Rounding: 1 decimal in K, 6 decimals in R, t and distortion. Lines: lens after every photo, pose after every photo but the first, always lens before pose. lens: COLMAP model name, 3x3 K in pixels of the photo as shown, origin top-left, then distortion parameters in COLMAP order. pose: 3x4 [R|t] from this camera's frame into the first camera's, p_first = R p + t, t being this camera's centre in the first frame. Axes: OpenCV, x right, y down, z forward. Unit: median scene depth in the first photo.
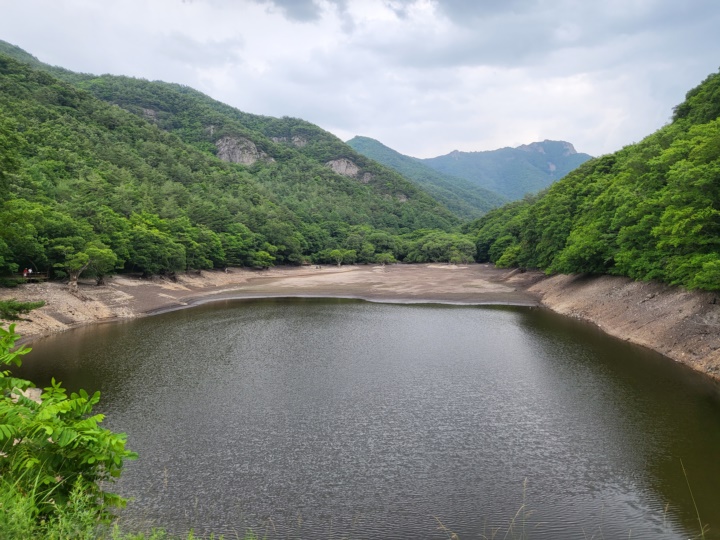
lens RADIAL K [[883.3, 0, 360.0], [0, 883.3, 270.0], [0, 0, 1]] dist [0.046460, -0.320952]
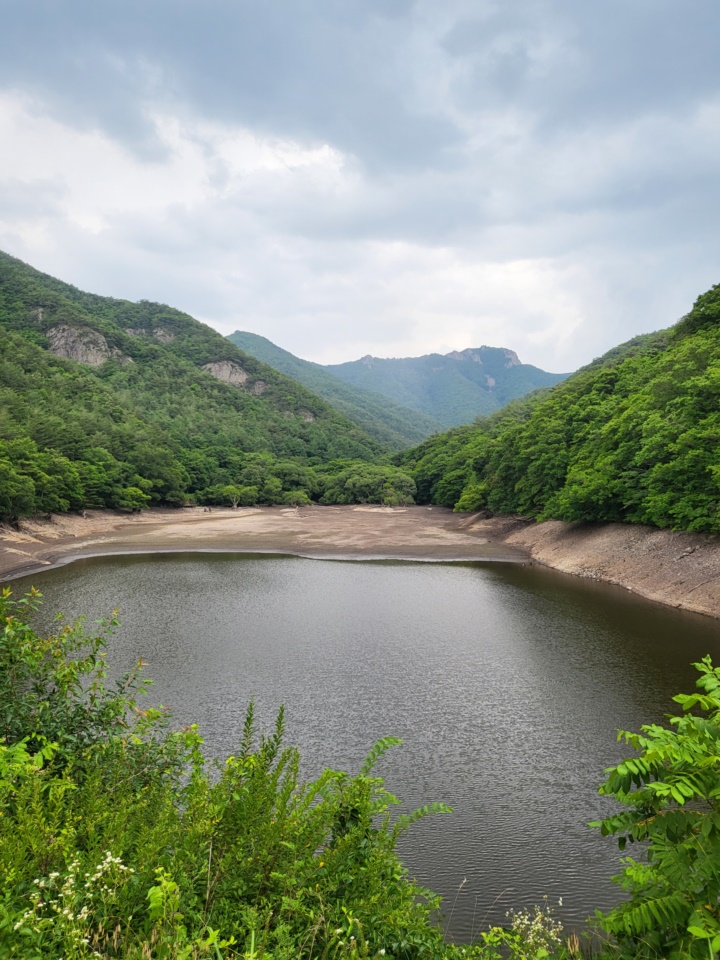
lens RADIAL K [[1177.7, 0, 359.2], [0, 1177.7, 506.9], [0, 0, 1]] dist [0.046460, -0.320952]
pose [[0.970545, 0.004288, 0.240880, -0.159980], [-0.004500, 0.999990, 0.000331, -0.006401], [-0.240876, -0.001406, 0.970555, 0.025283]]
